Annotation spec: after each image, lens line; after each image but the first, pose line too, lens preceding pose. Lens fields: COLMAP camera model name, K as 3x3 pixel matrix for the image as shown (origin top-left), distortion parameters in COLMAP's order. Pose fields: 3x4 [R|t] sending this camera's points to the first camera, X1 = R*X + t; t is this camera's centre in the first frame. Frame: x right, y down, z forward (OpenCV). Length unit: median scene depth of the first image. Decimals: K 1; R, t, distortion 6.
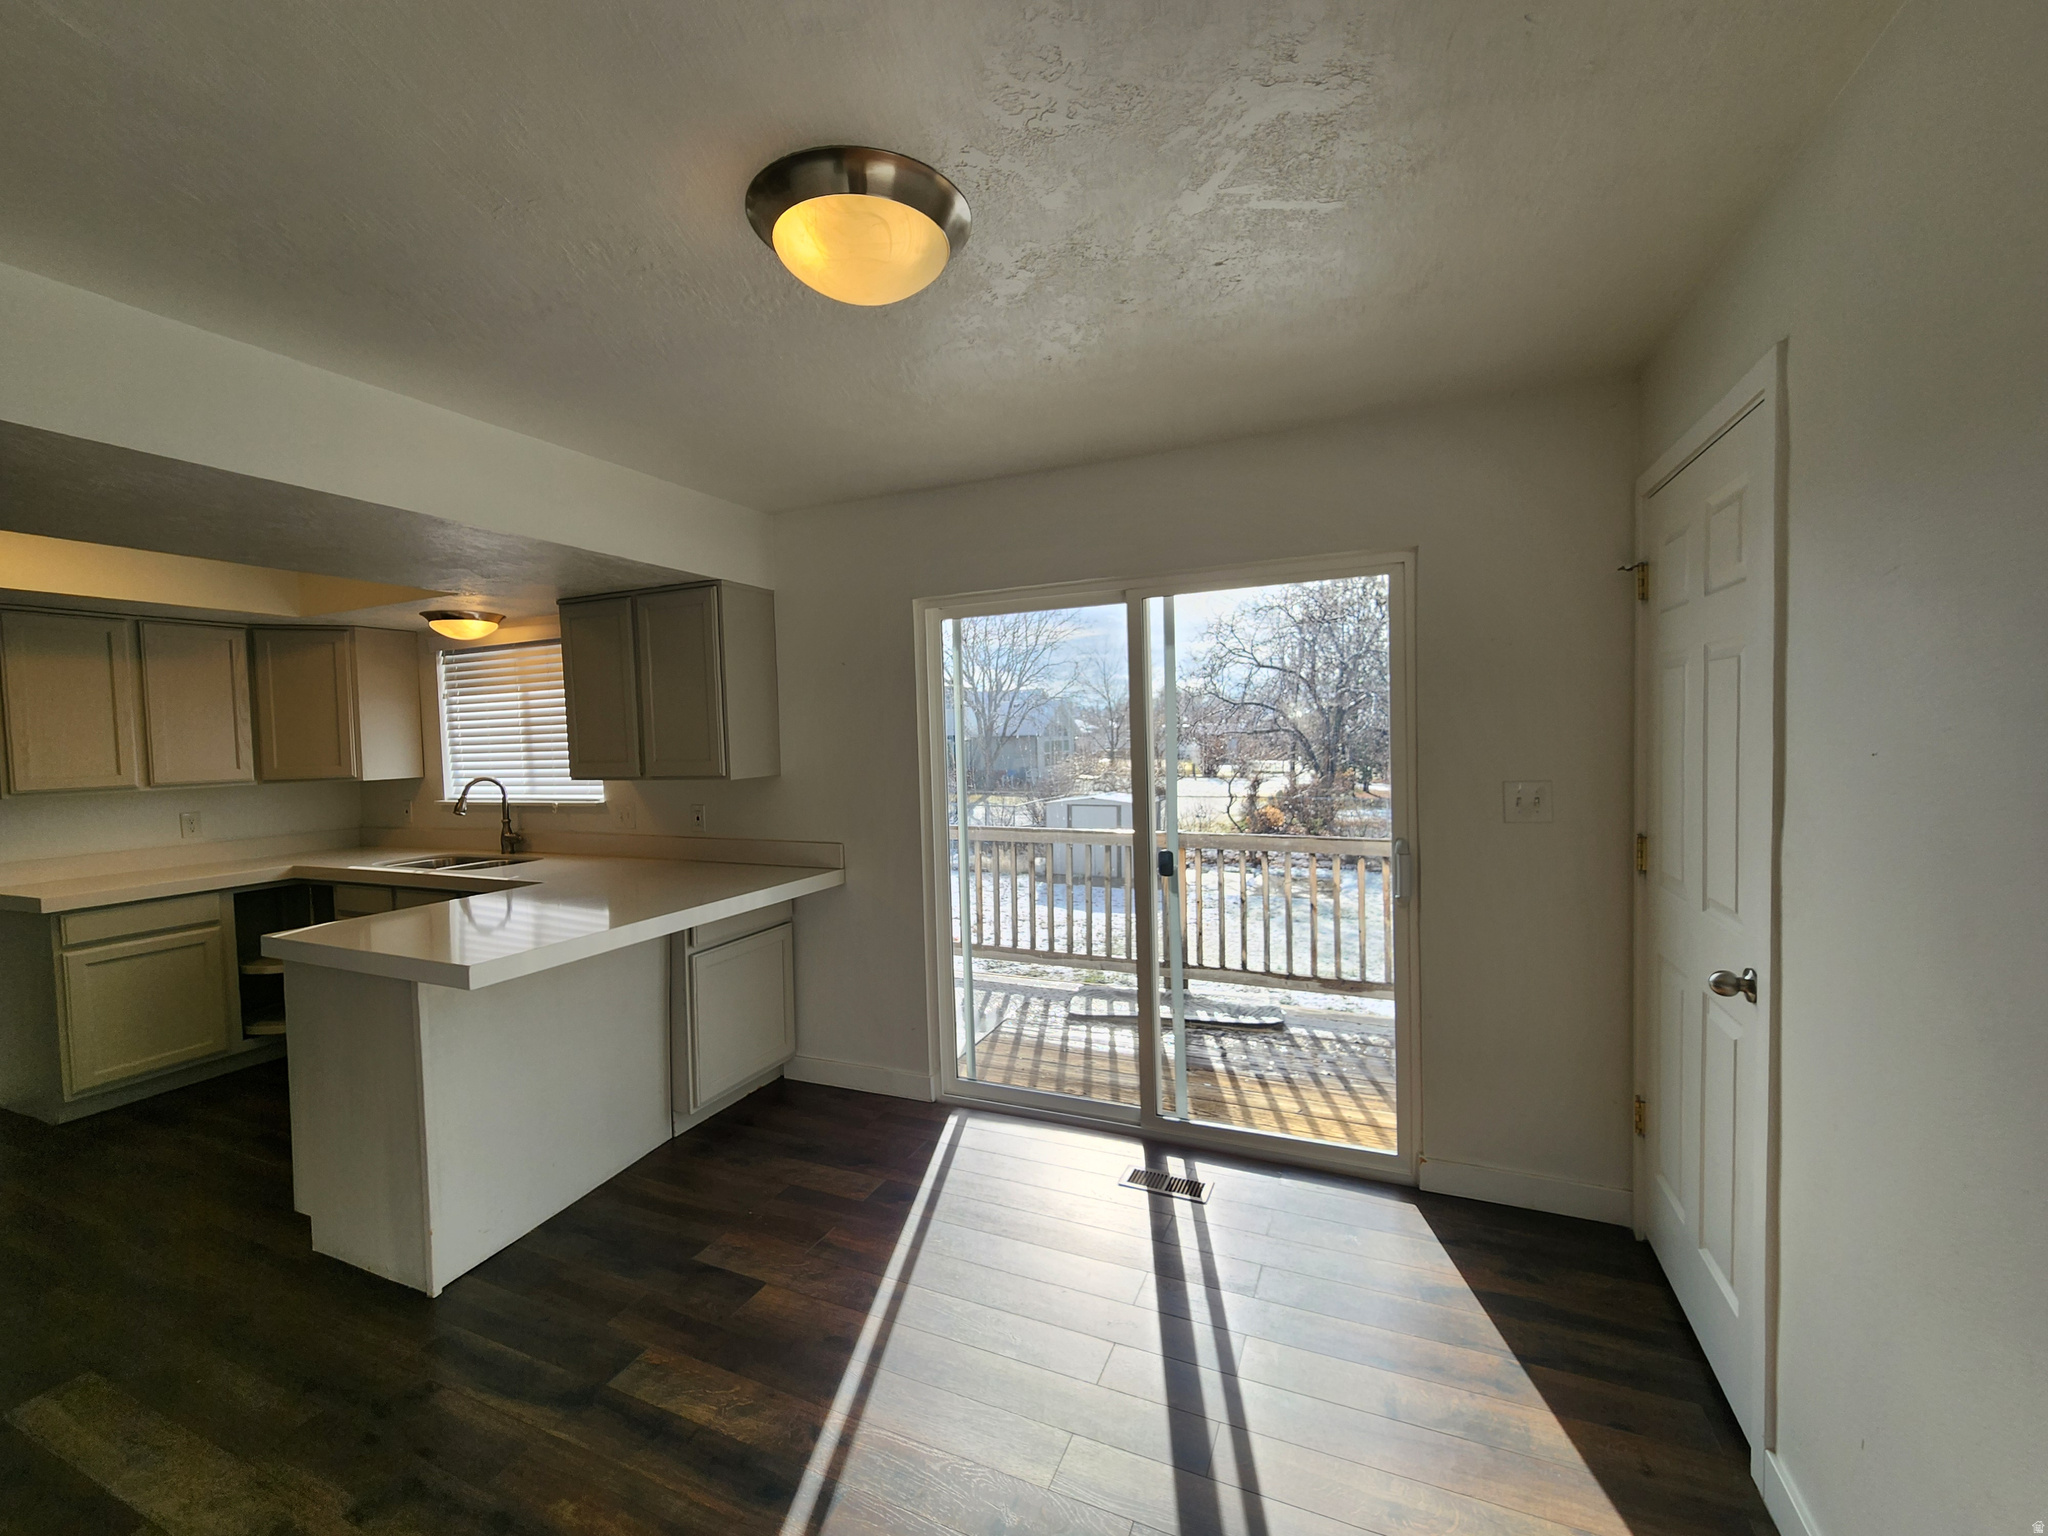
lens RADIAL K [[835.1, 0, 1019.3], [0, 835.1, 765.1], [0, 0, 1]] dist [0.002166, -0.001910]
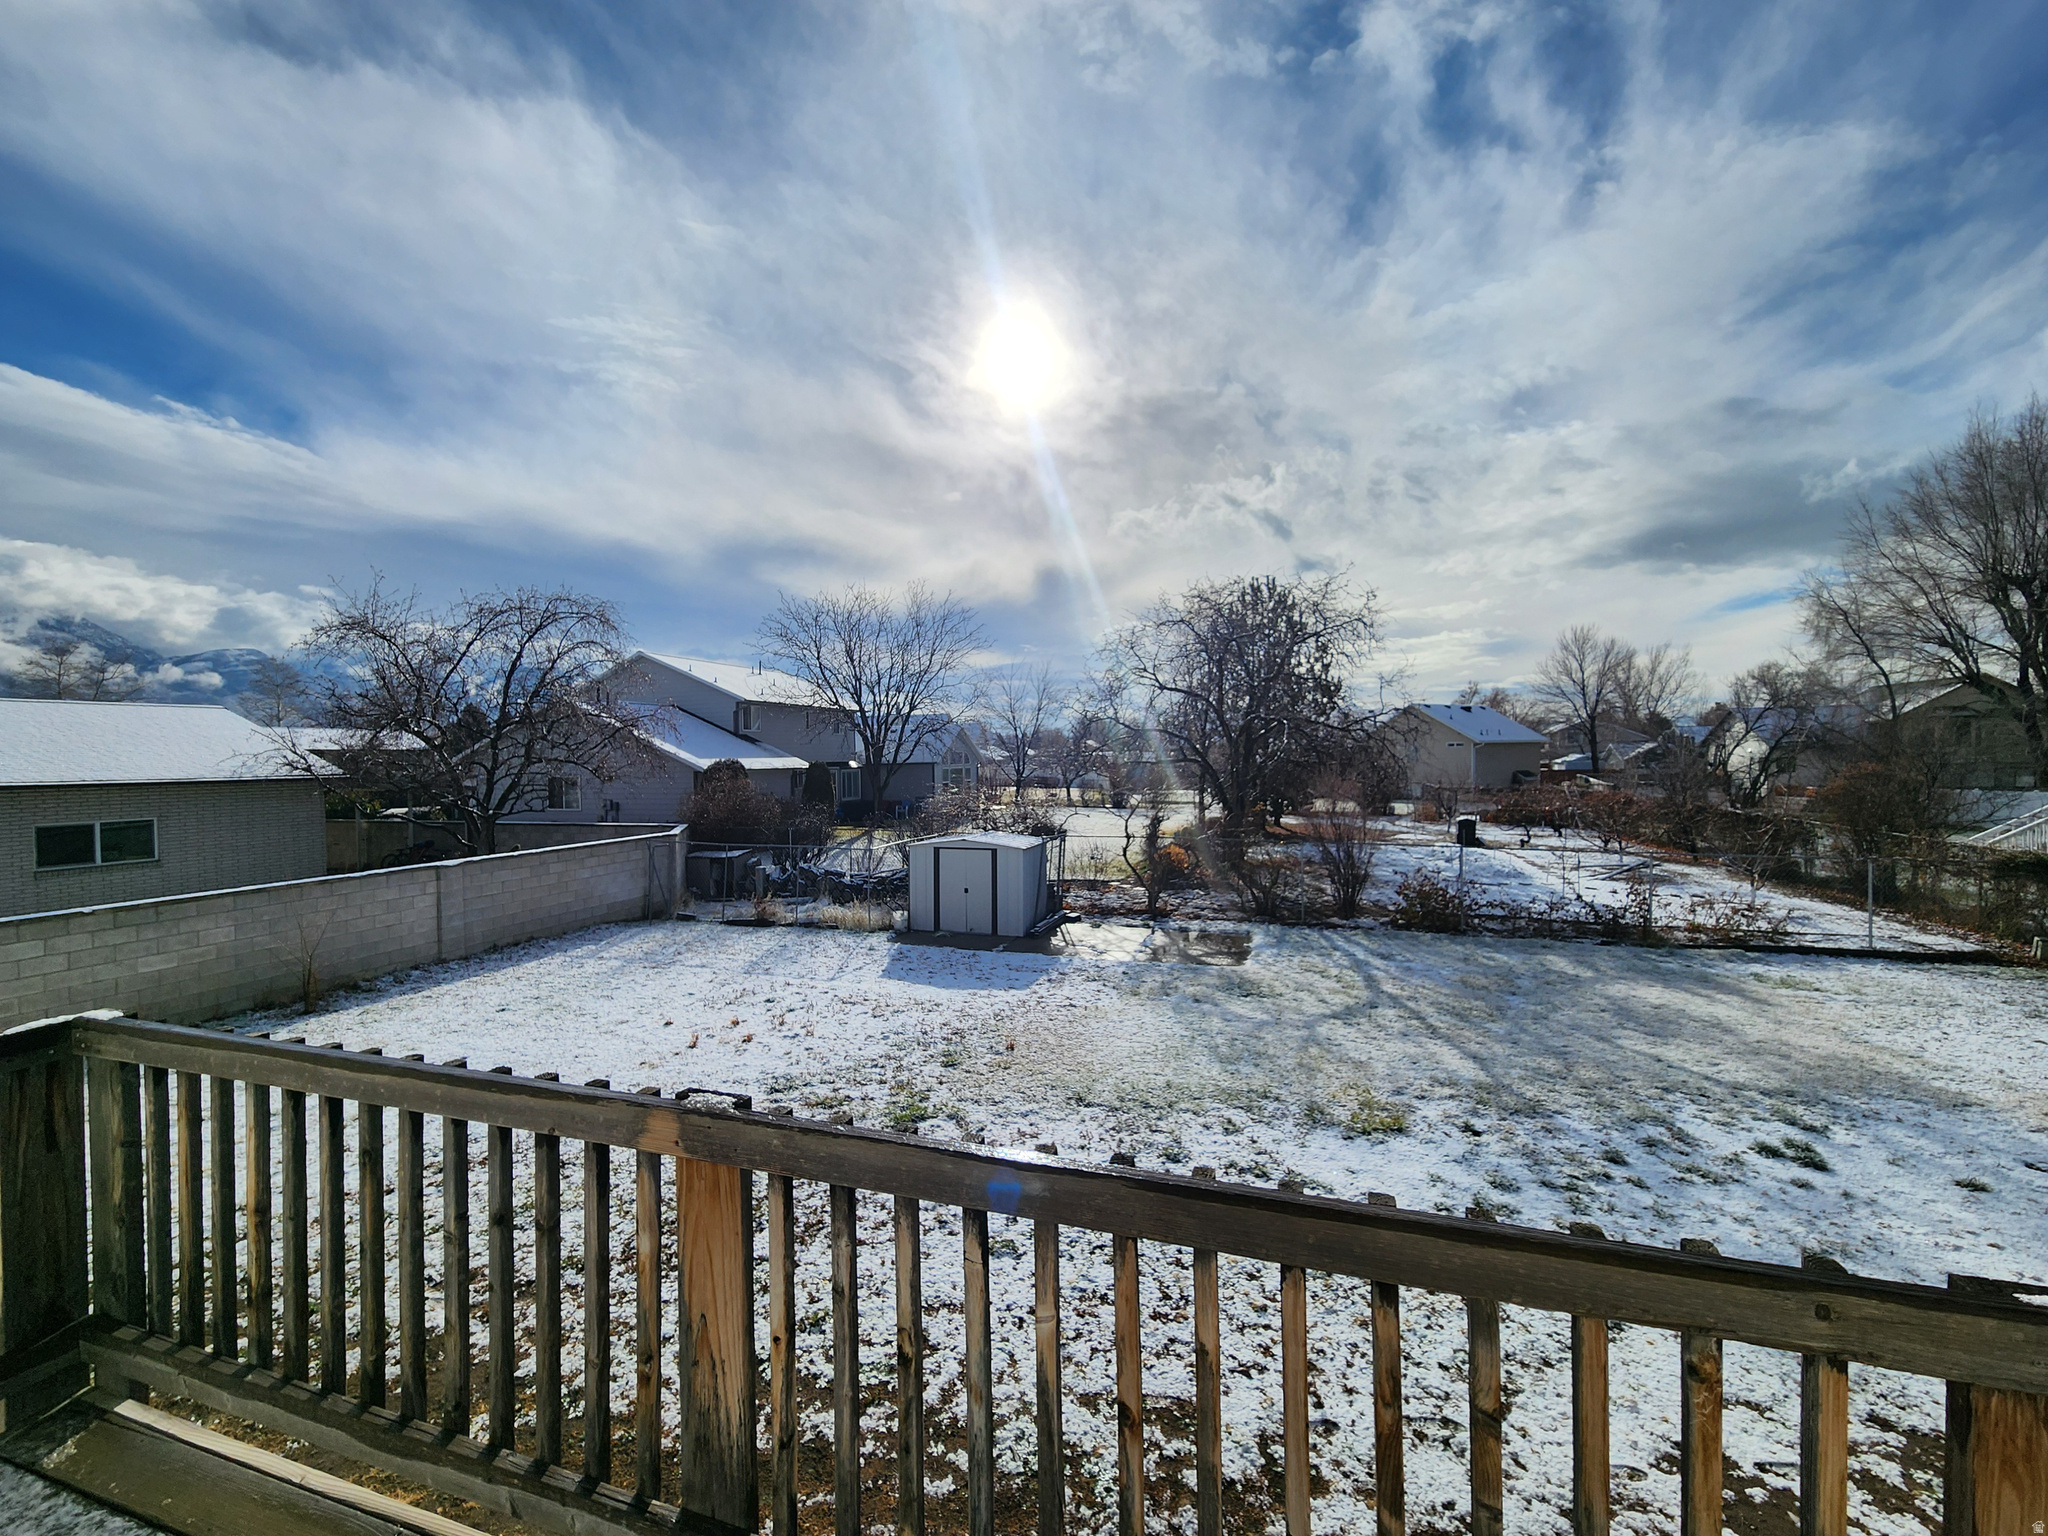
lens RADIAL K [[835.1, 0, 1014.7], [0, 835.1, 766.8], [0, 0, 1]] dist [0.002166, -0.001910]
pose [[0.995838, 0.007858, 0.090806, 0.040366], [-0.005161, 0.999540, -0.029899, -0.005502], [-0.091000, 0.029306, 0.995420, 0.102580]]
